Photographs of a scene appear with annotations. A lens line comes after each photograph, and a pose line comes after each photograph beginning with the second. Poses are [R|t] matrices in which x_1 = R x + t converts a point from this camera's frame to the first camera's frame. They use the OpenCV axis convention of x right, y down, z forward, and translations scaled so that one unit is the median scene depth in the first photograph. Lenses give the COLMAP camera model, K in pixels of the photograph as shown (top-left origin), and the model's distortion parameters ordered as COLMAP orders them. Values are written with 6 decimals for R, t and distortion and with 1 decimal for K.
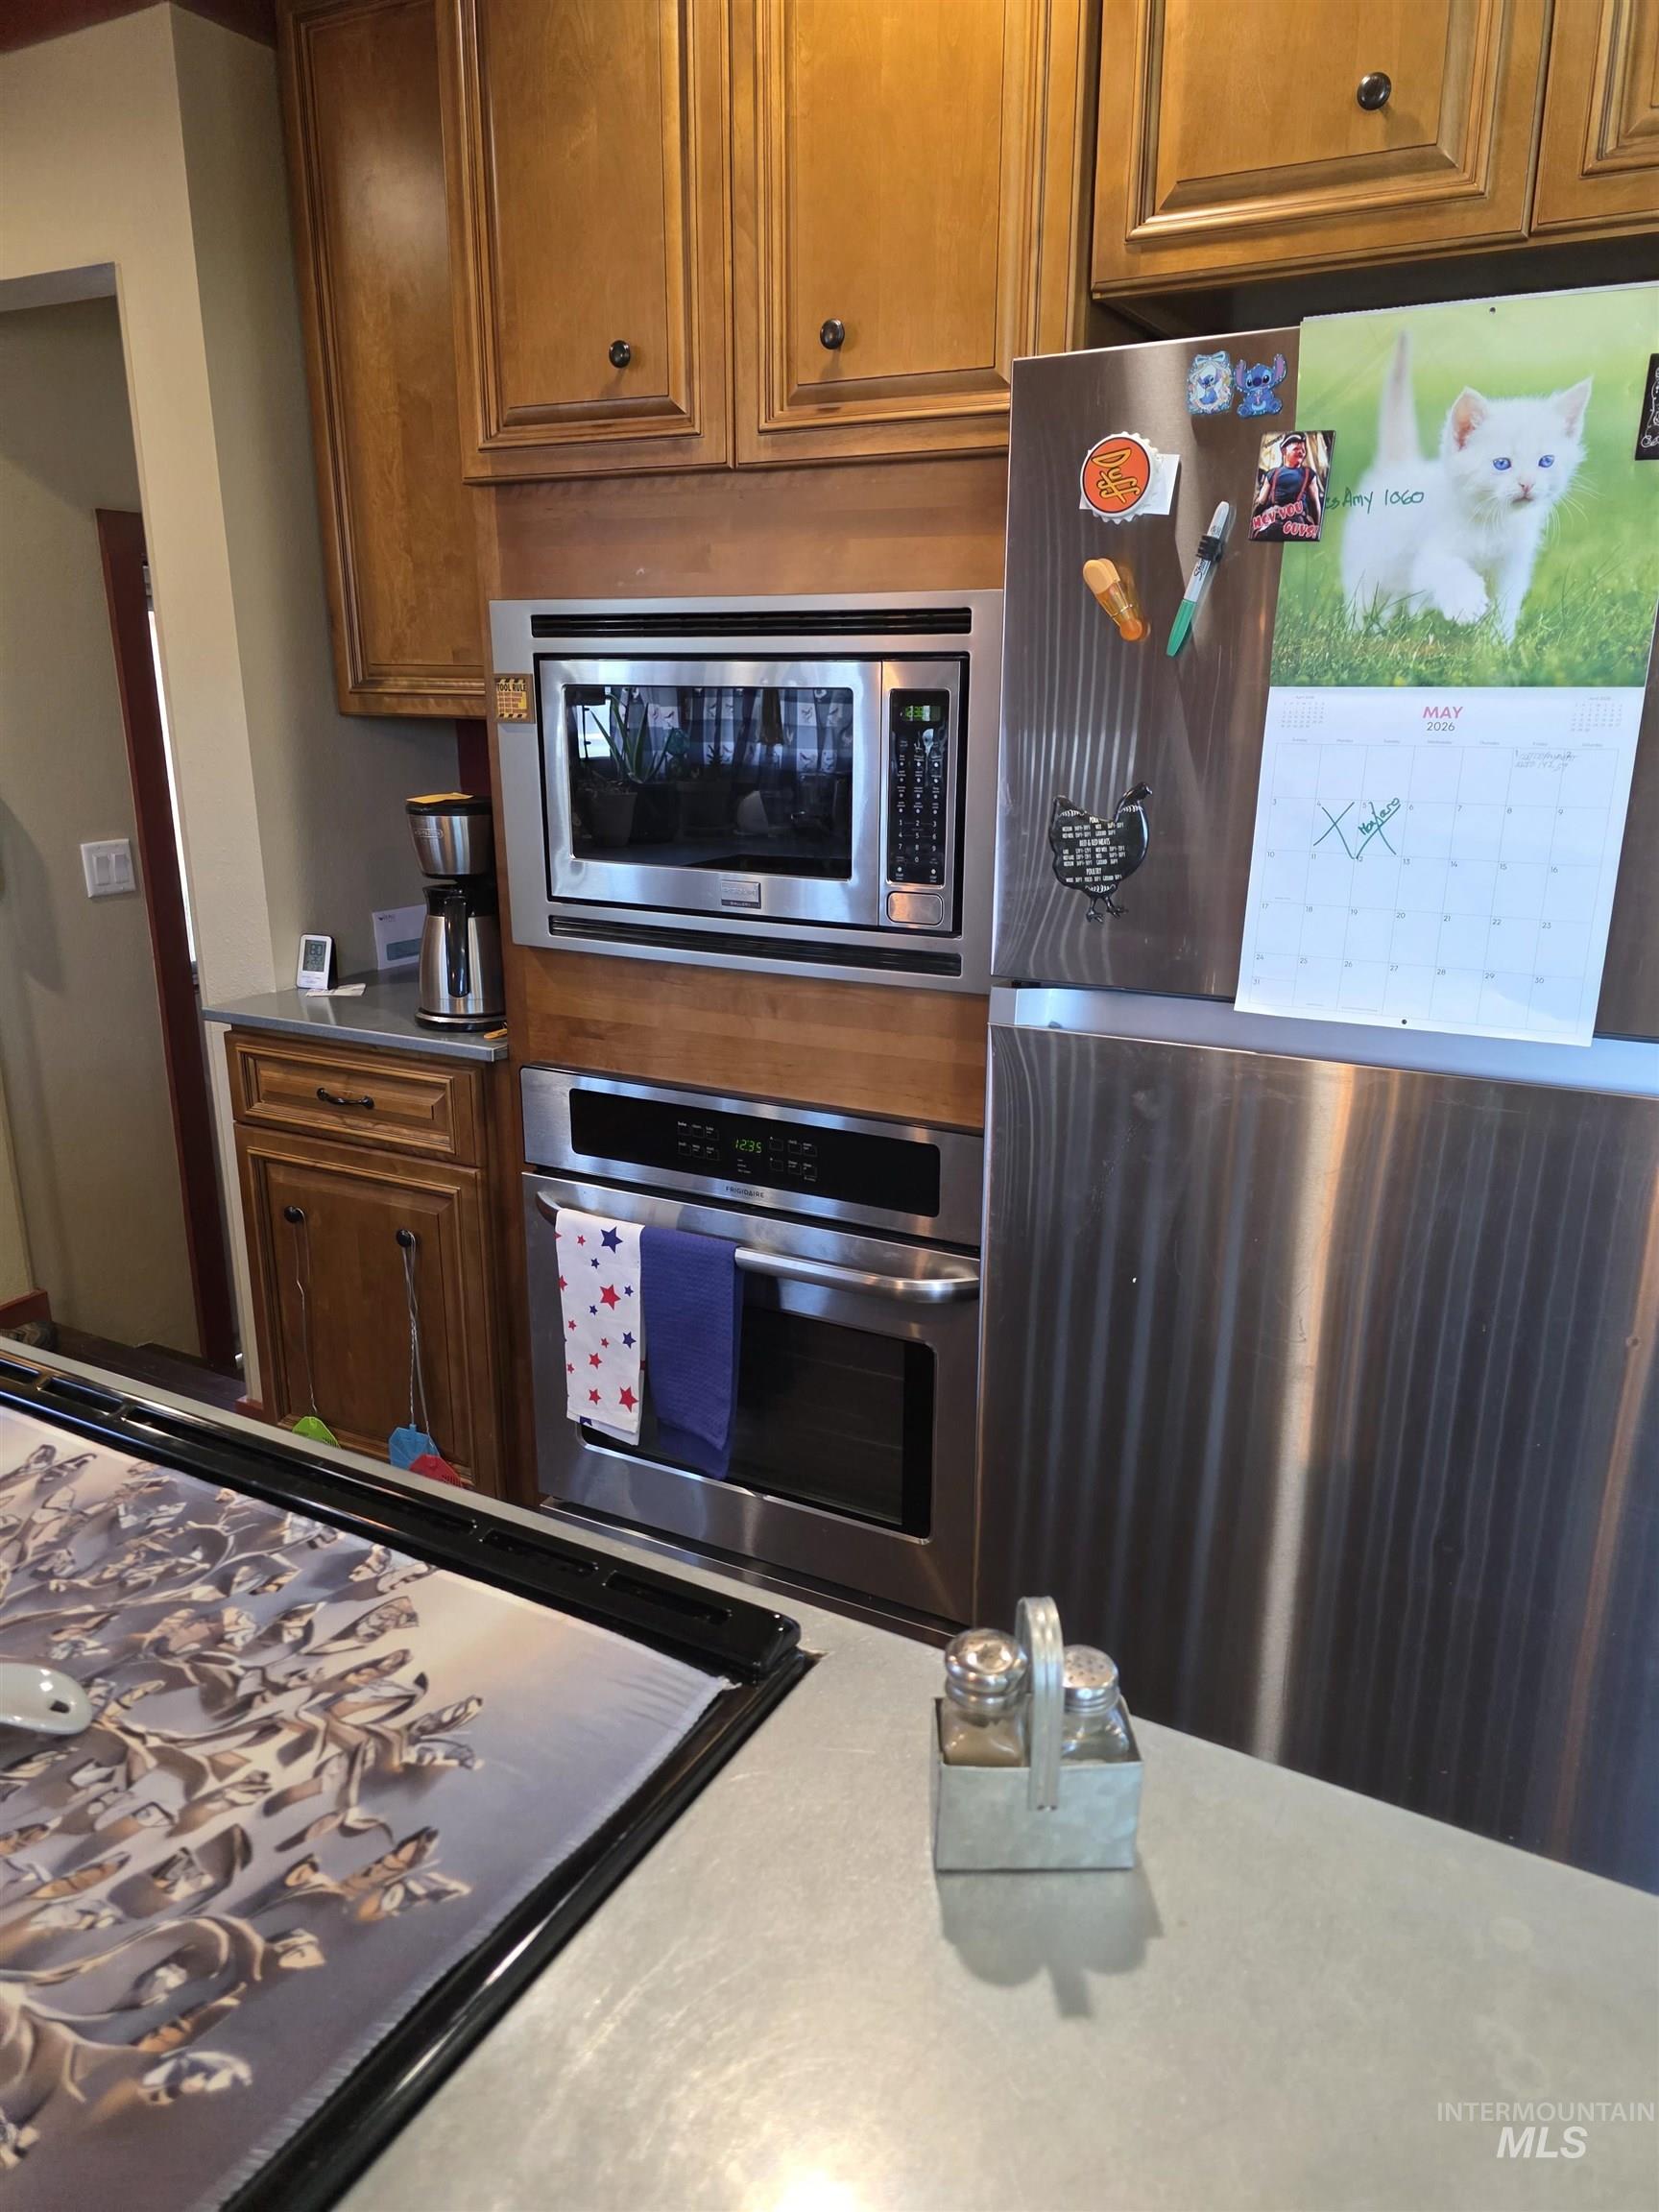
lens RADIAL K [[1479.6, 0, 836.4], [0, 1479.6, 1099.9], [0, 0, 1]] dist [0.063870, -0.064510]
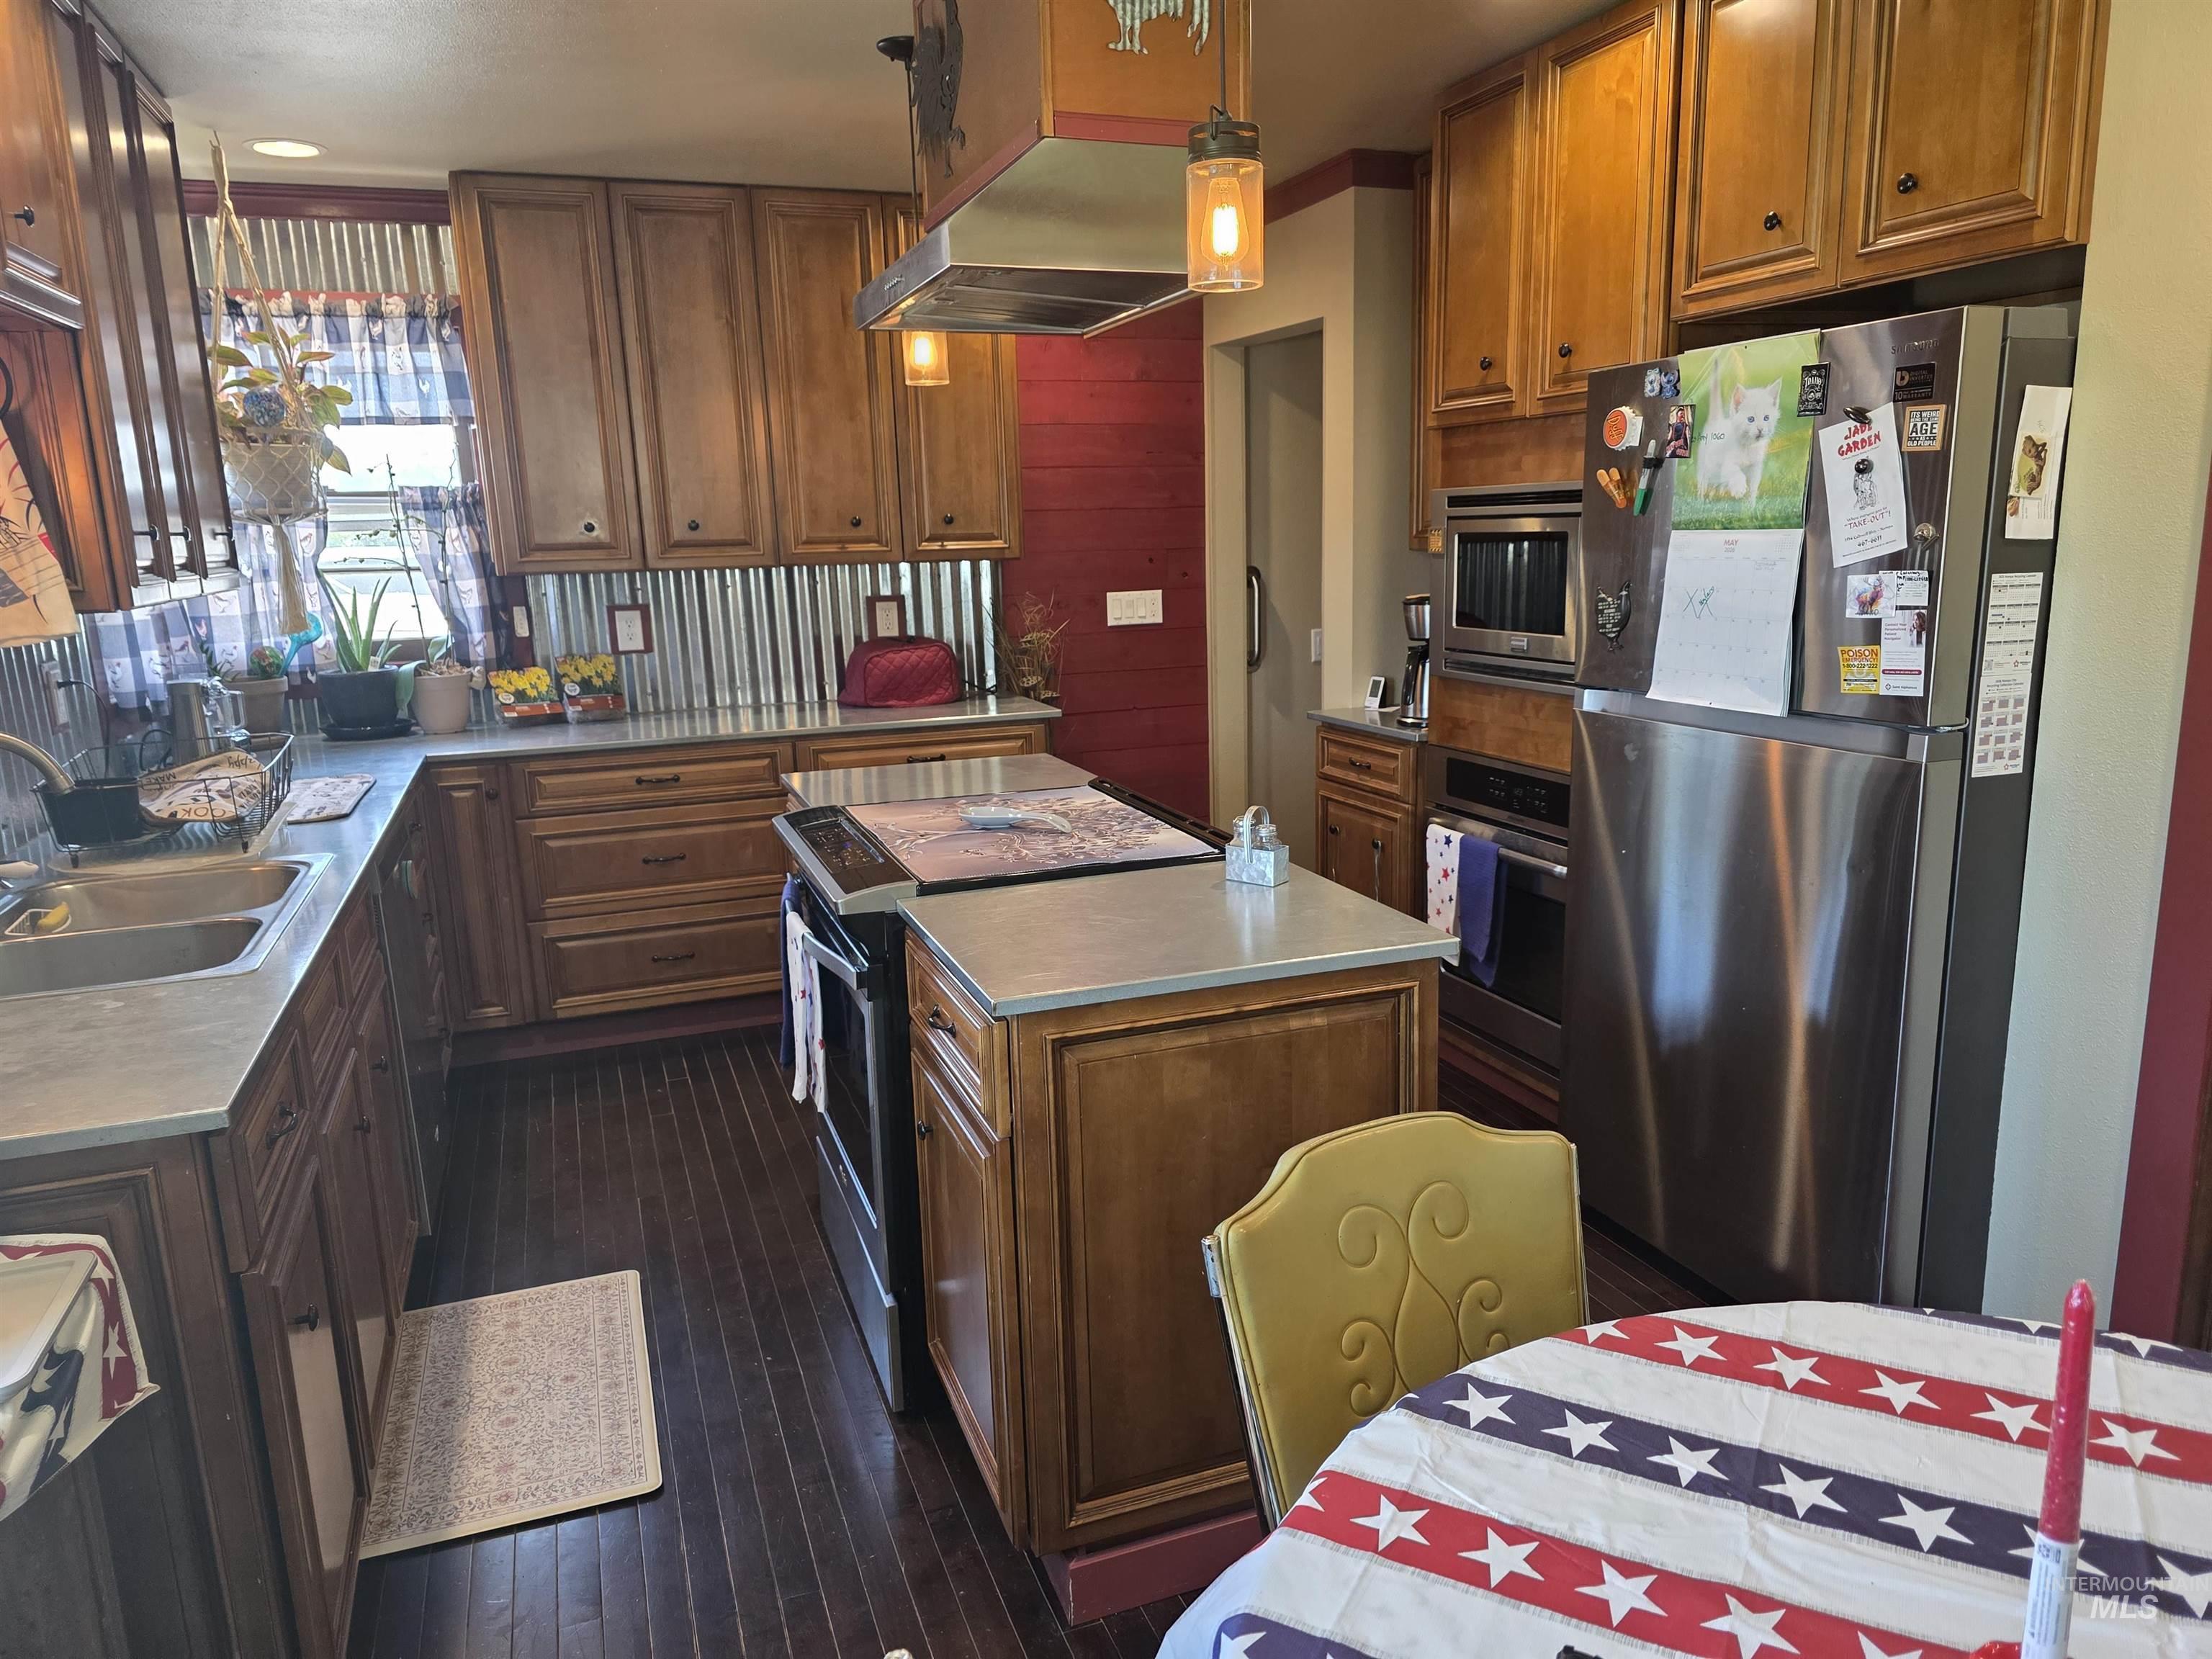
lens RADIAL K [[1479.6, 0, 1118.9], [0, 1479.6, 859.8], [0, 0, 1]] dist [0.063870, -0.064510]
pose [[0.752878, 0.118452, -0.647413, 0.804050], [-0.146927, 0.989096, 0.010105, 0.179052], [0.641550, 0.087514, 0.762073, -0.694345]]
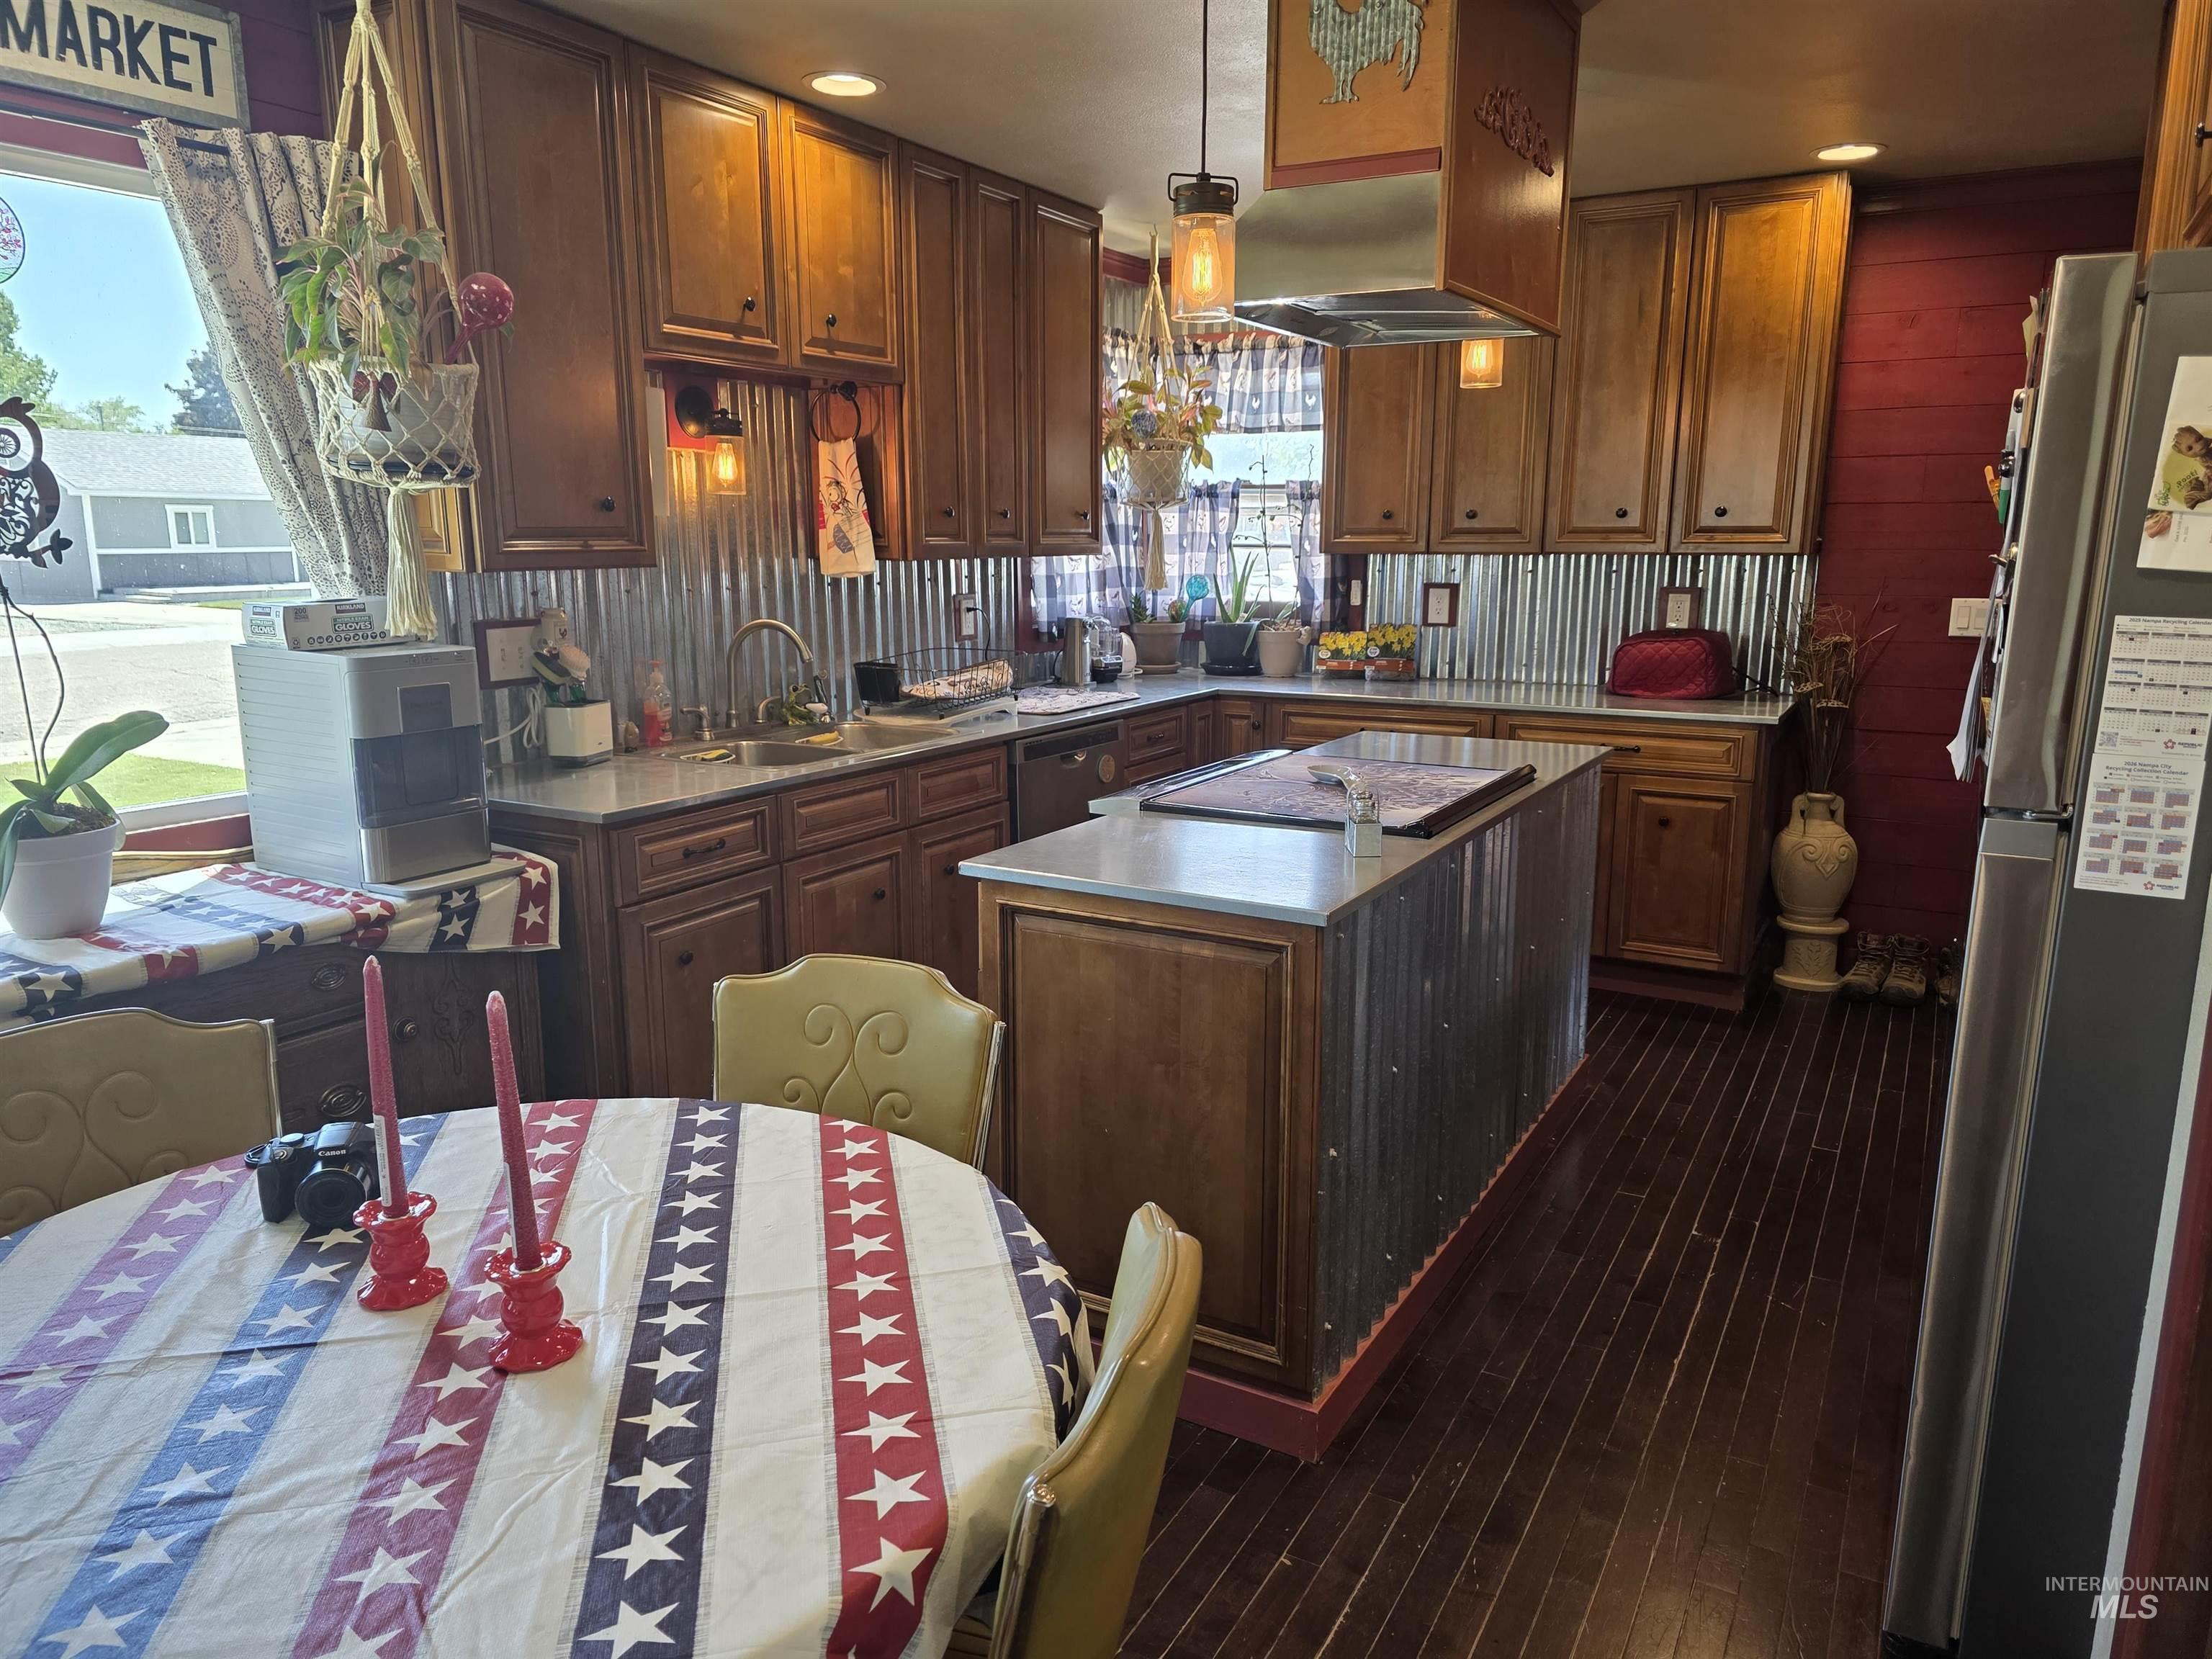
lens RADIAL K [[1479.6, 0, 1126.6], [0, 1479.6, 848.4], [0, 0, 1]] dist [0.063870, -0.064510]
pose [[-0.009404, 0.204201, -0.978884, 1.431573], [-0.273007, 0.941212, 0.198965, -0.028275], [0.961966, 0.269113, 0.046897, 0.095379]]
